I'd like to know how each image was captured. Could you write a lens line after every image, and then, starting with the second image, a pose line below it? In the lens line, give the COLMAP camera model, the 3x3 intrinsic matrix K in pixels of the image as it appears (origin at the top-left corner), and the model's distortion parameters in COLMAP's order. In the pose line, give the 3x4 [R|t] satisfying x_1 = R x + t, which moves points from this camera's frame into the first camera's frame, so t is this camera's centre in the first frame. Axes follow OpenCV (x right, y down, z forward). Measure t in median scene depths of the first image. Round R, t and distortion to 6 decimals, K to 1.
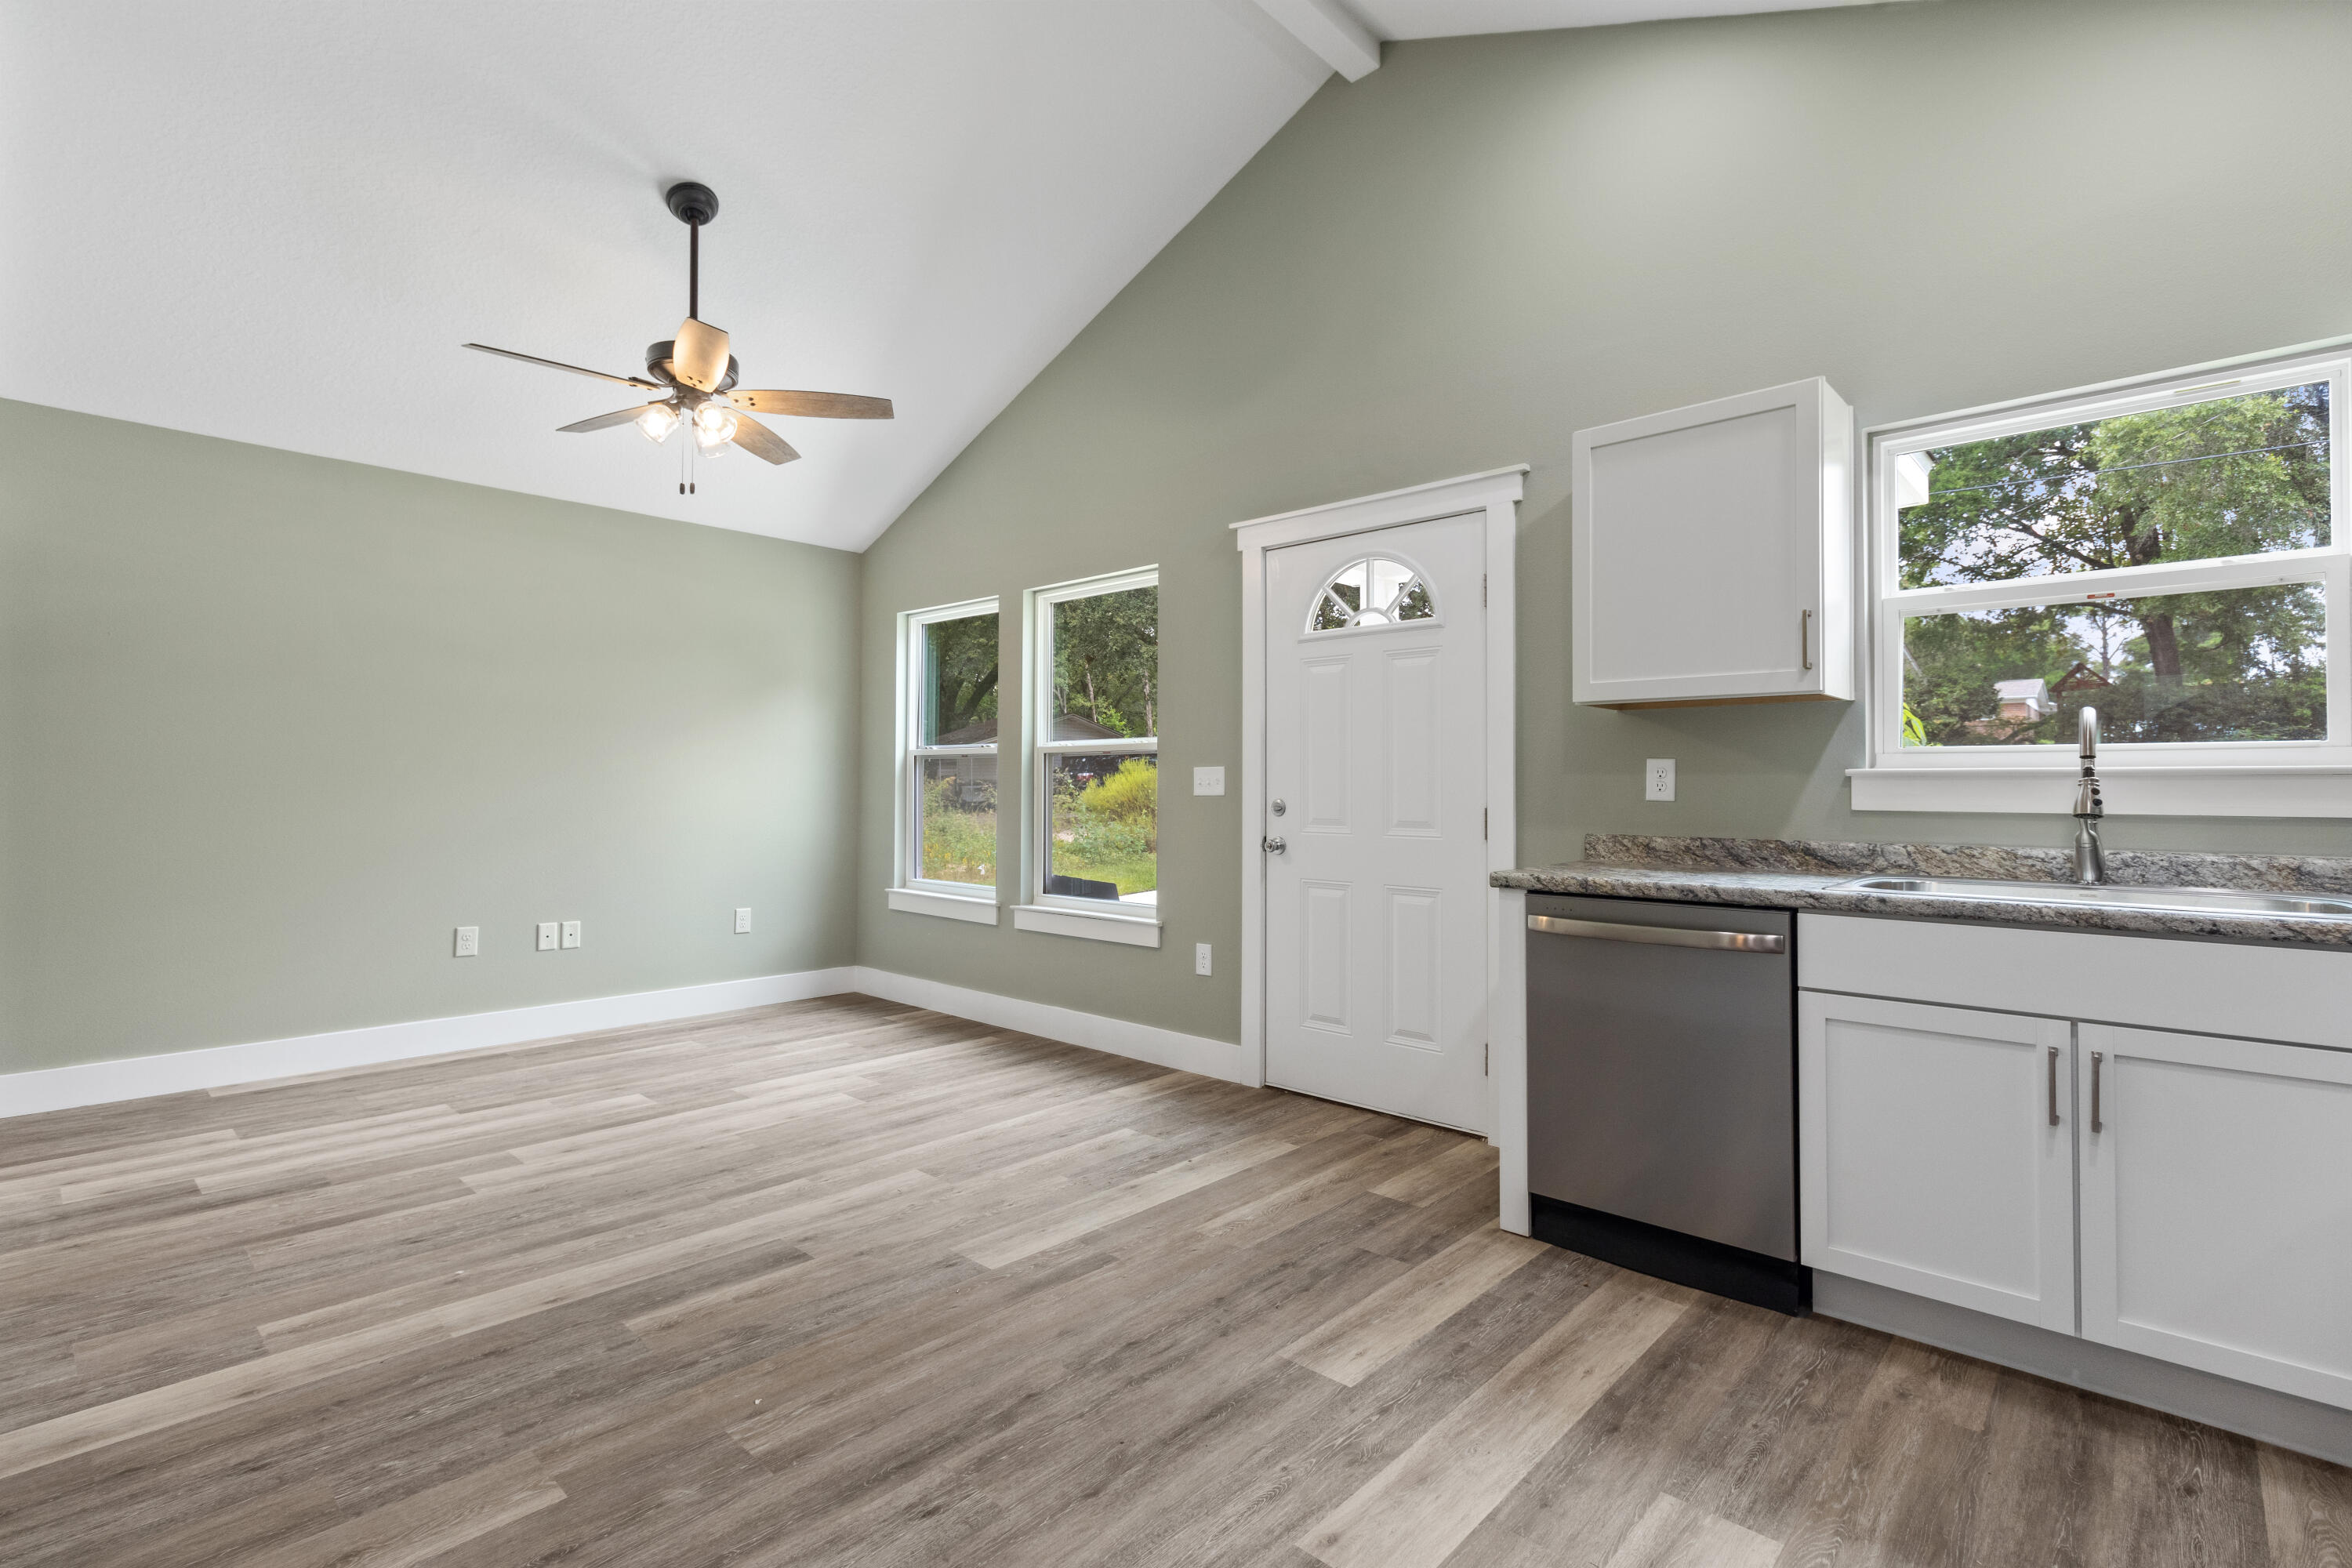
lens RADIAL K [[1086.8, 0, 1173.7], [0, 1086.8, 770.6], [0, 0, 1]] dist [0.005875, -0.000076]
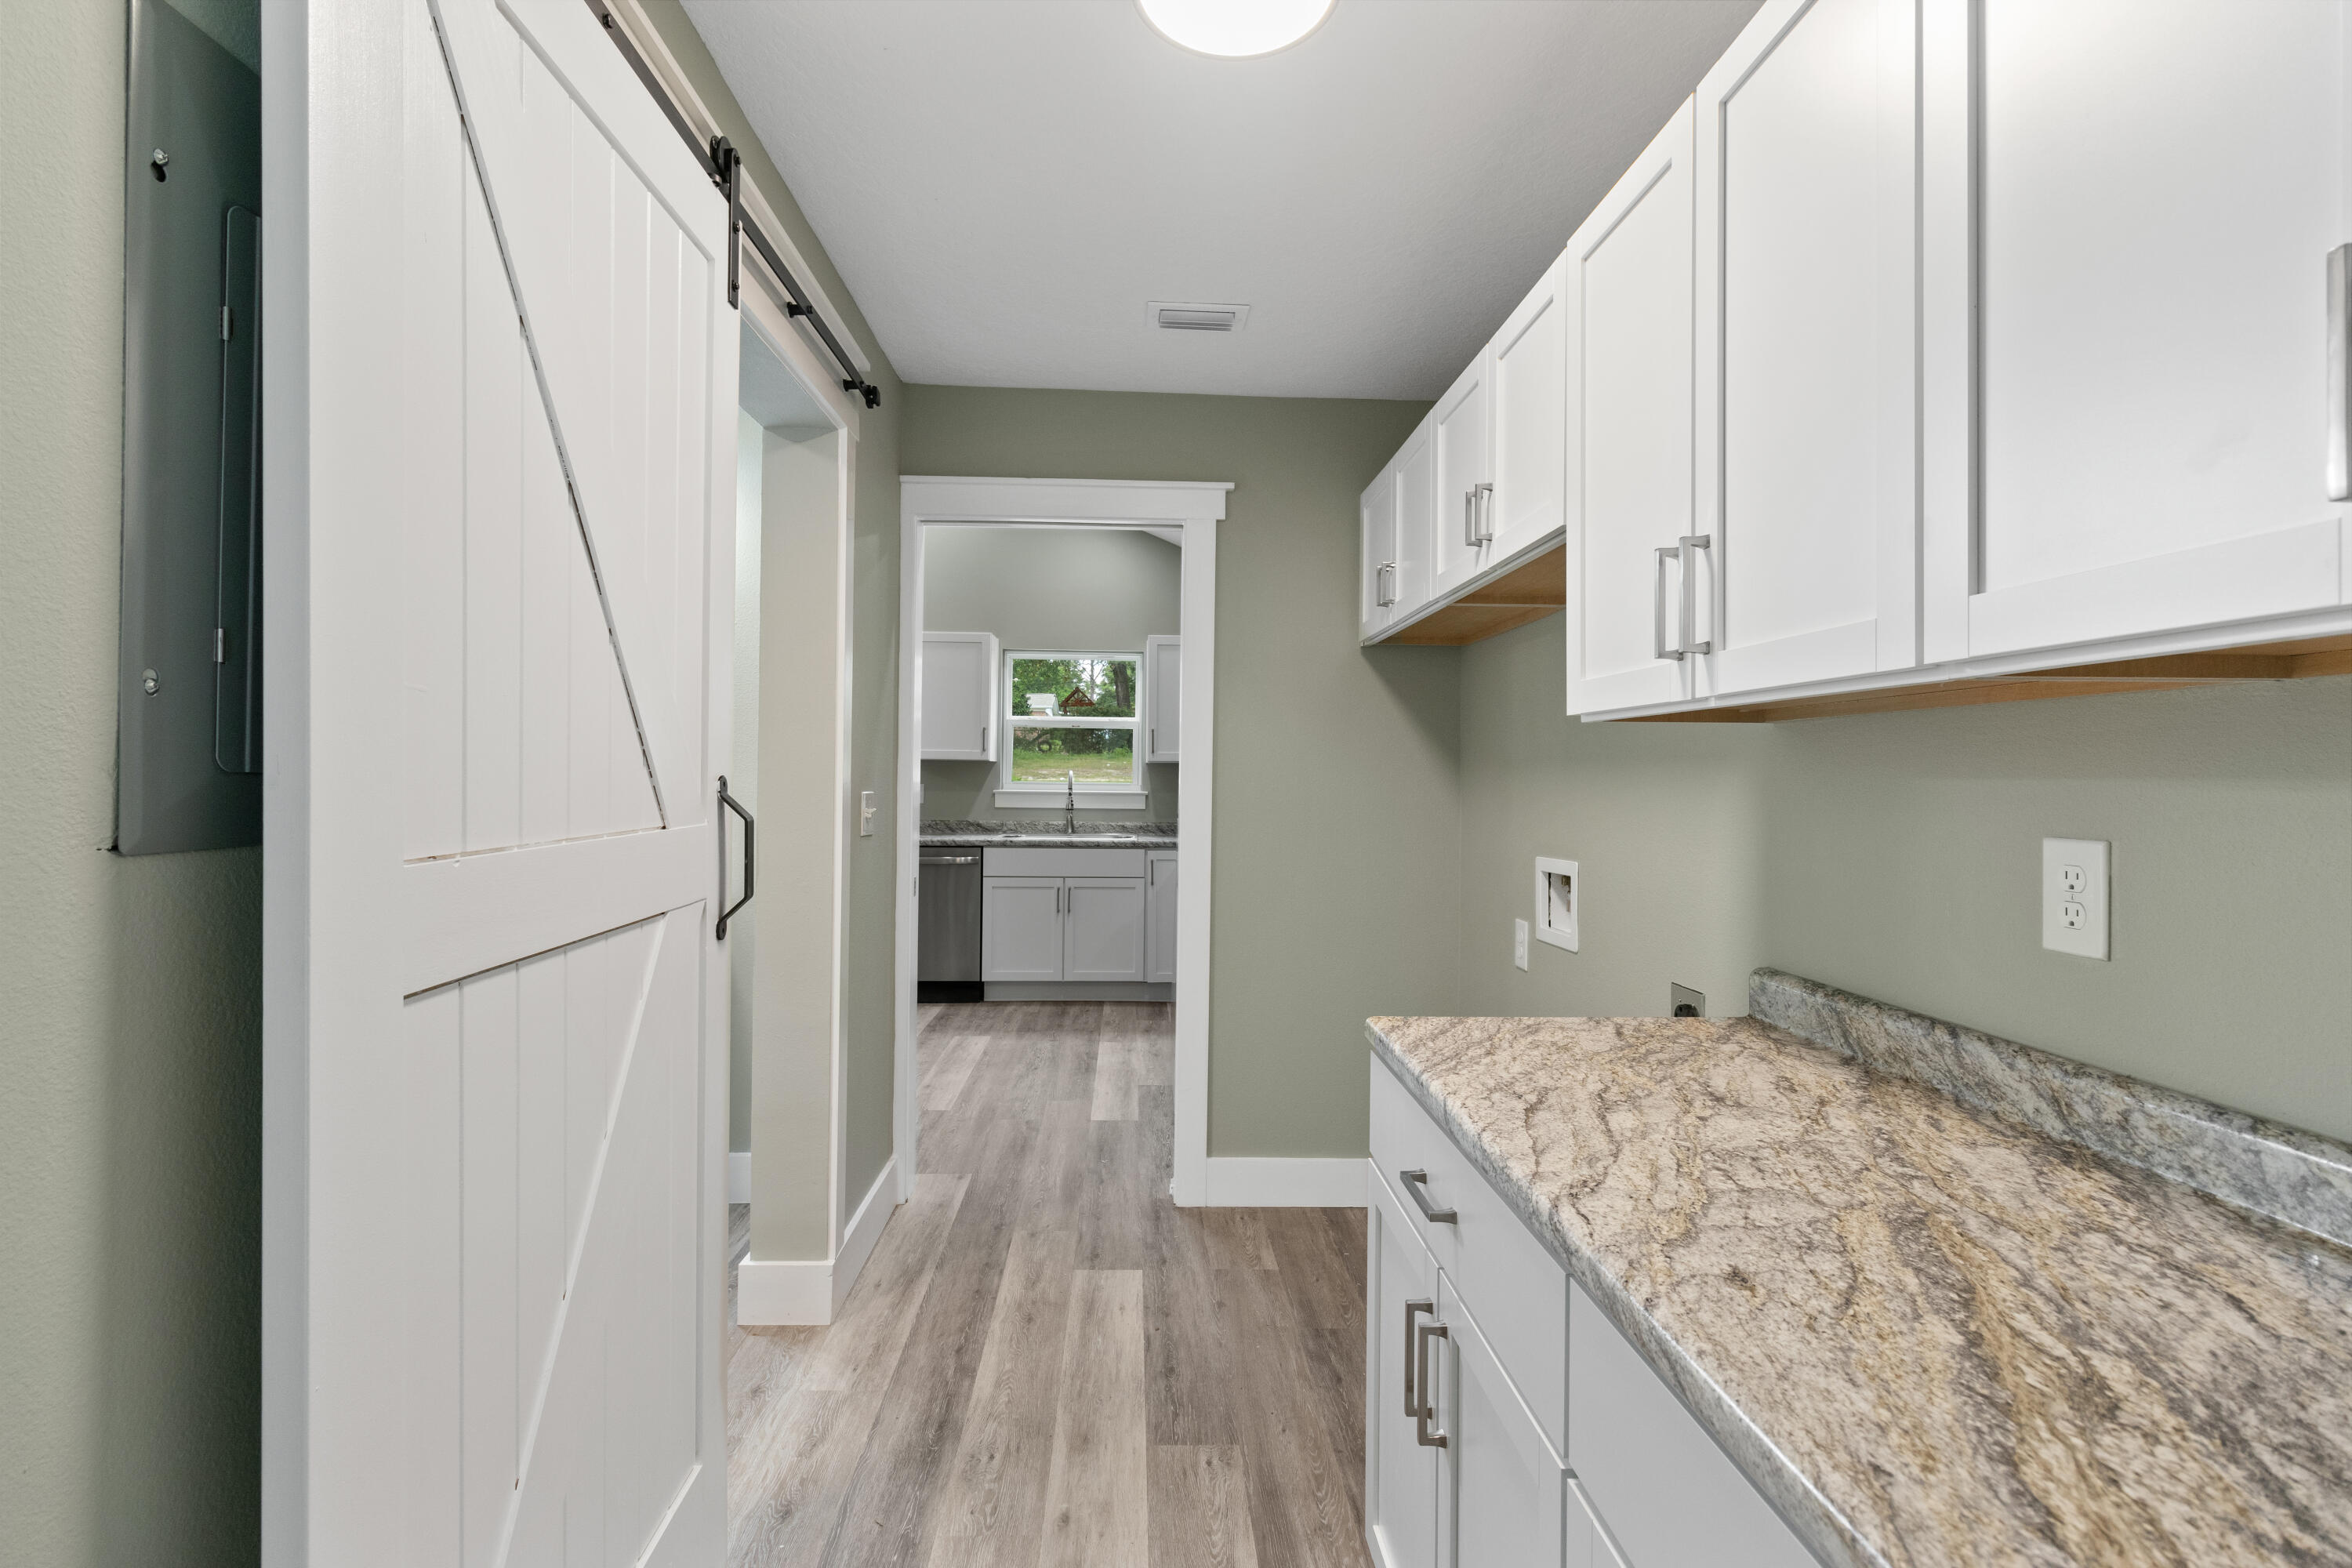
lens RADIAL K [[1086.8, 0, 1183.2], [0, 1086.8, 771.7], [0, 0, 1]] dist [0.005875, -0.000076]
pose [[0.703210, 0.008638, 0.710930, -0.873077], [-0.021361, 0.999731, 0.008983, -0.079516], [-0.710661, -0.021503, 0.703206, -1.082127]]
